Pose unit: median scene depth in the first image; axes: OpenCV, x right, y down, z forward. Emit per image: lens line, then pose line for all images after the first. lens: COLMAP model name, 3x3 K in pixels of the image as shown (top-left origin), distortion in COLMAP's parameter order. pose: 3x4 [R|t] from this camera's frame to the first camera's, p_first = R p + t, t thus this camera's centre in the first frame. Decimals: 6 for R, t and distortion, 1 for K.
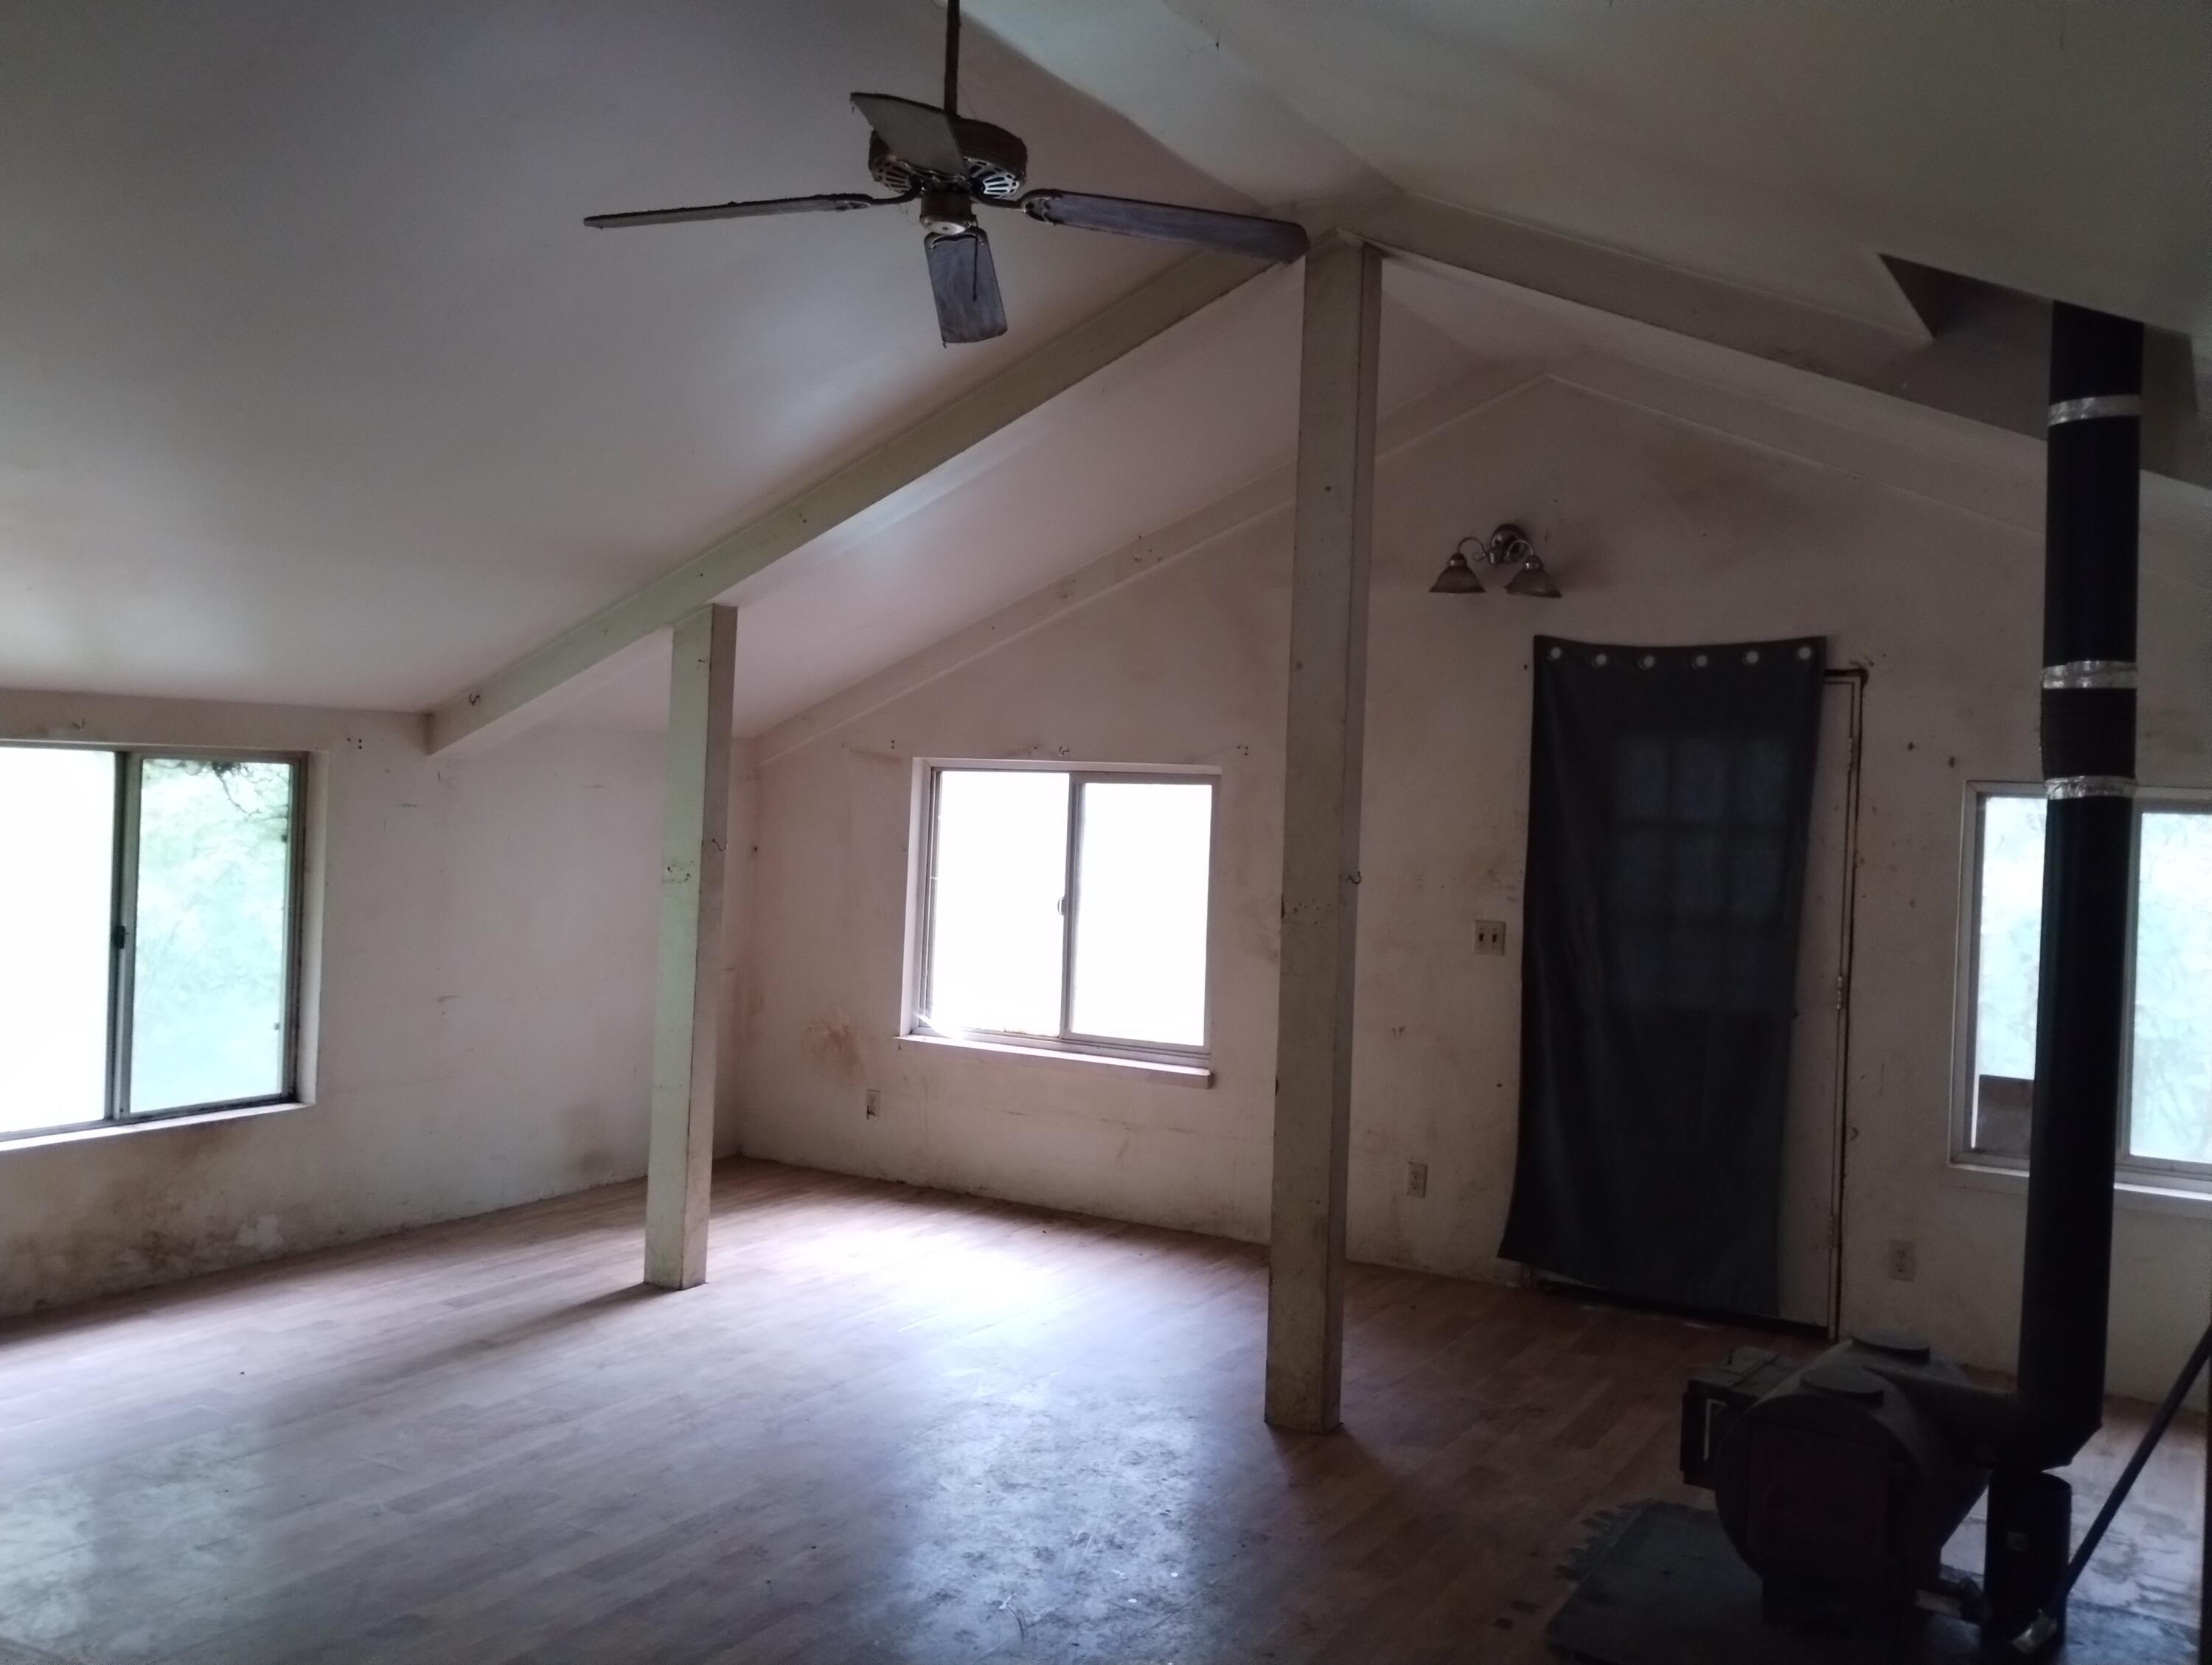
lens RADIAL K [[1815.3, 0, 1098.6], [0, 1815.3, 826.2], [0, 0, 1]] dist [0.045487, -0.032309]
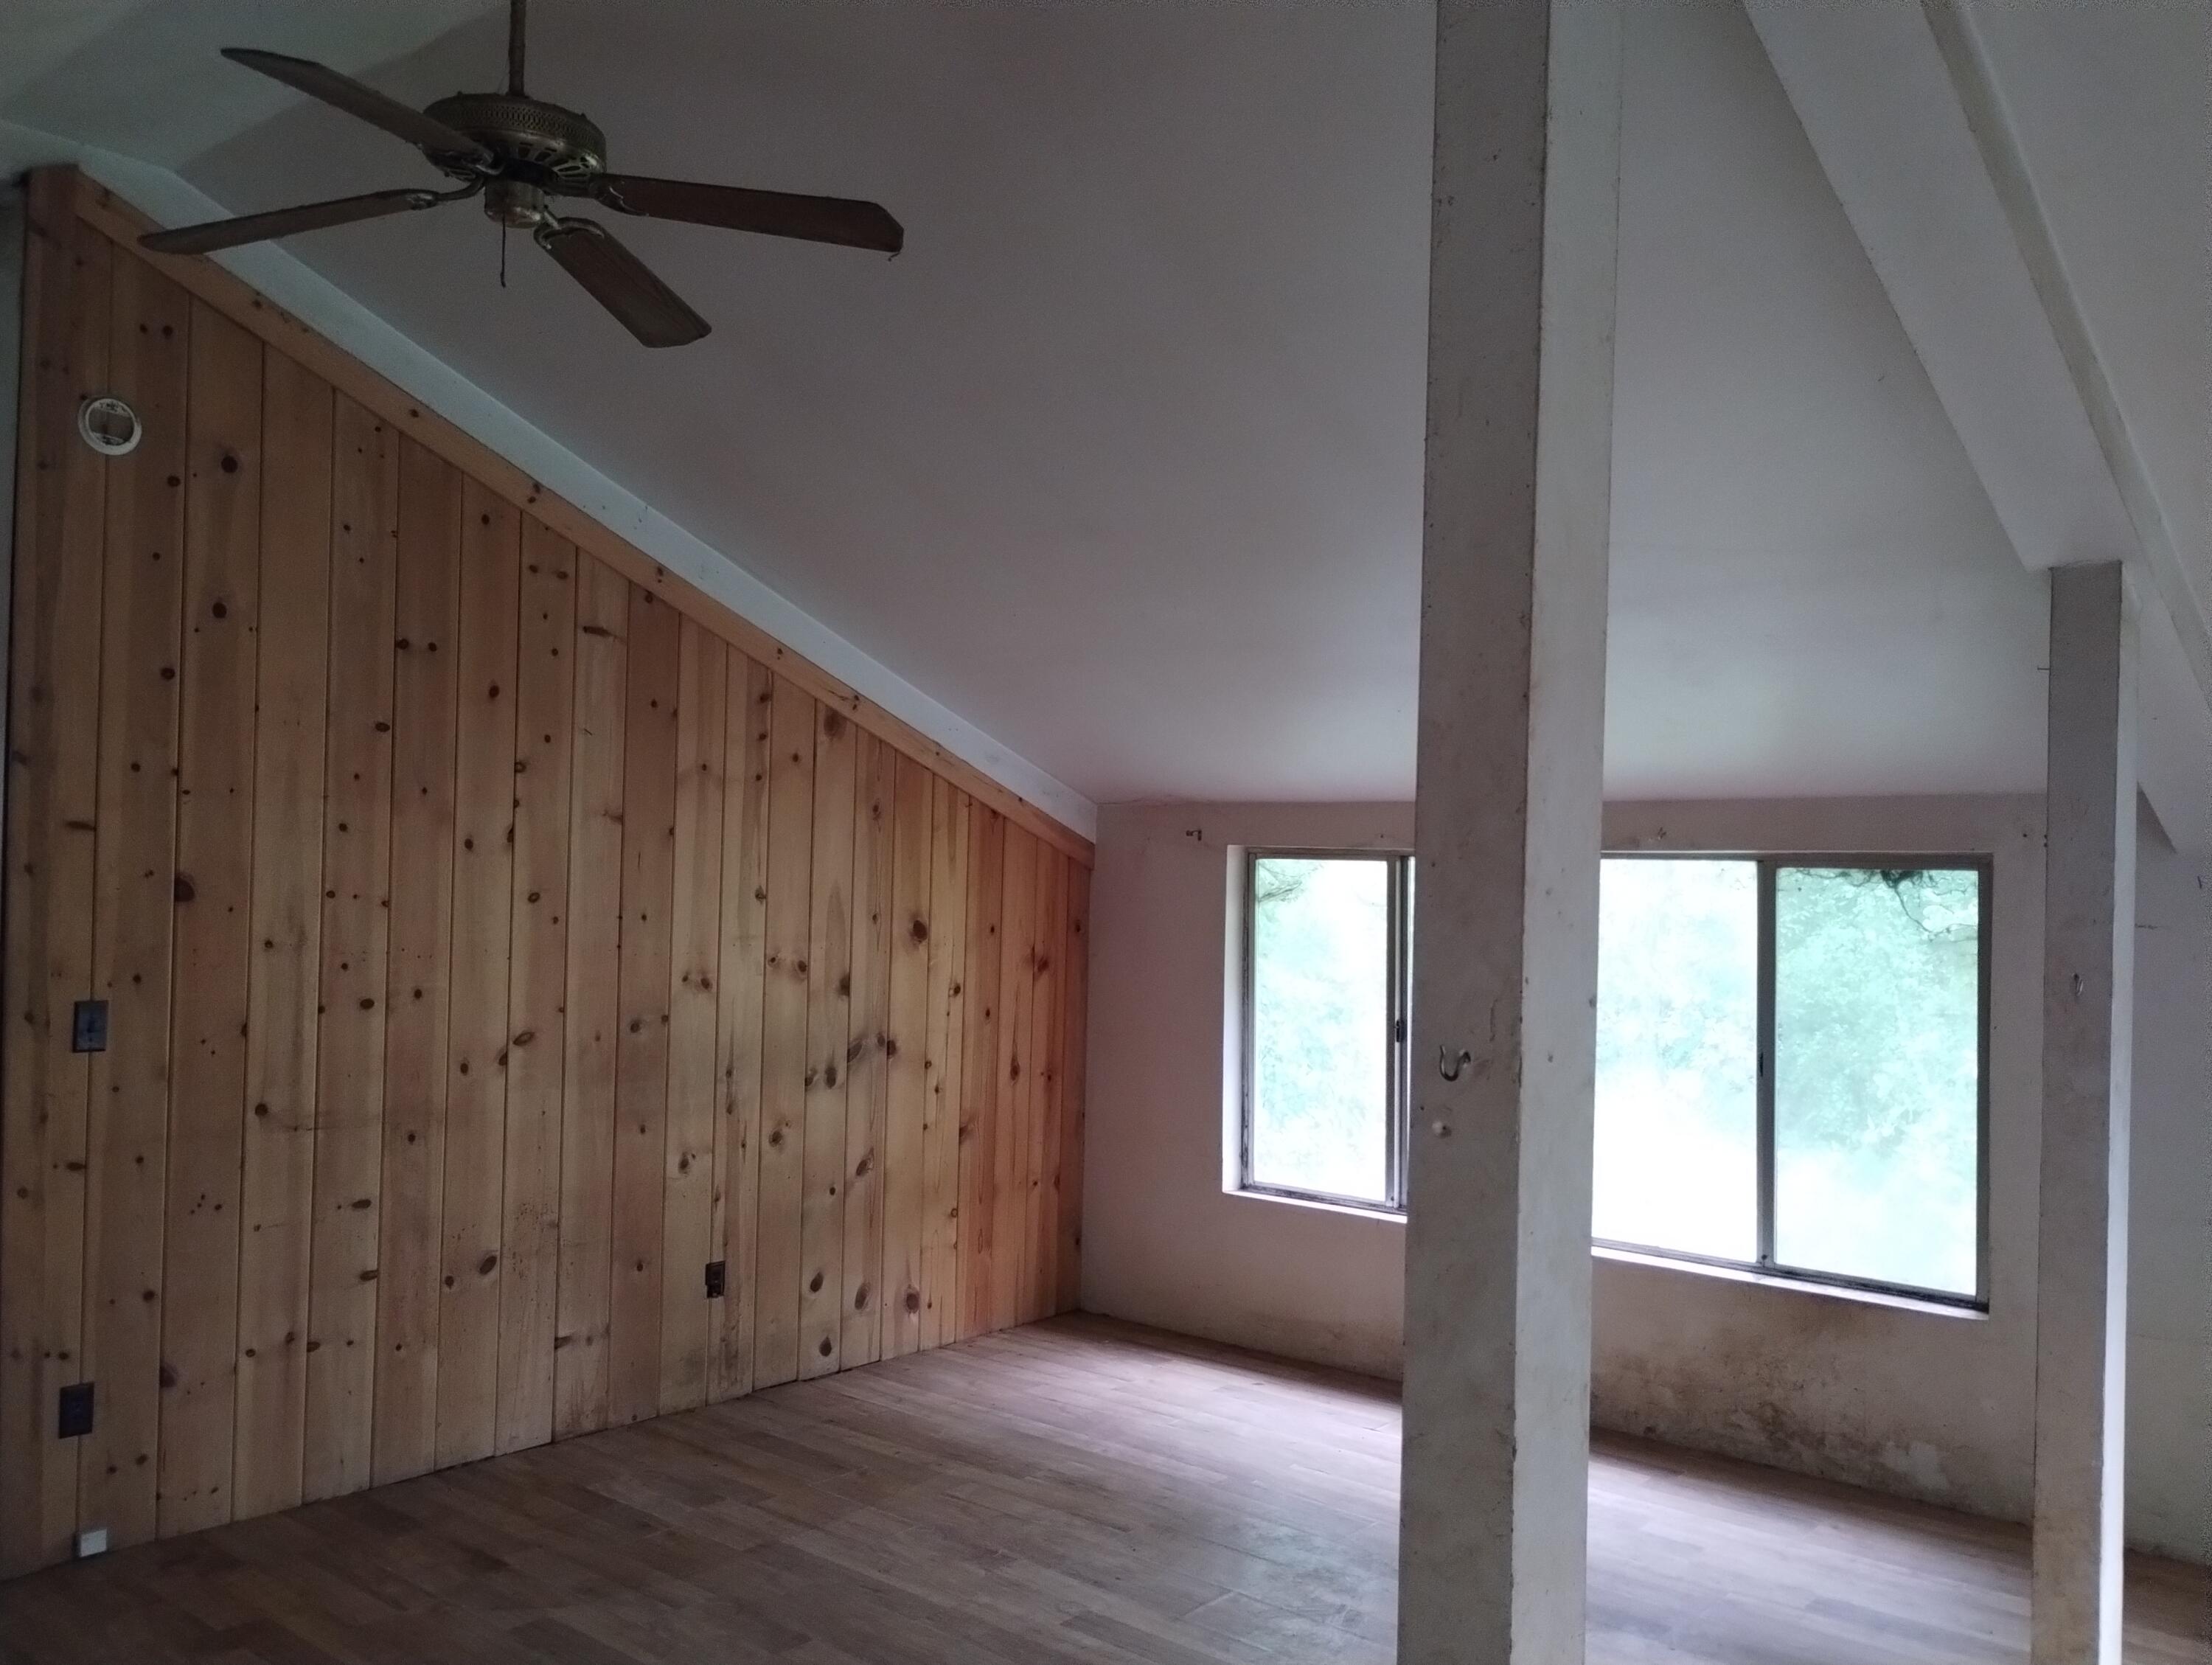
lens RADIAL K [[1815.3, 0, 1095.9], [0, 1815.3, 835.8], [0, 0, 1]] dist [0.045487, -0.032309]
pose [[-0.150331, -0.055058, -0.987101, 0.412810], [-0.039071, 0.997999, -0.049715, 0.005145], [0.987863, 0.031093, -0.152182, 0.797253]]
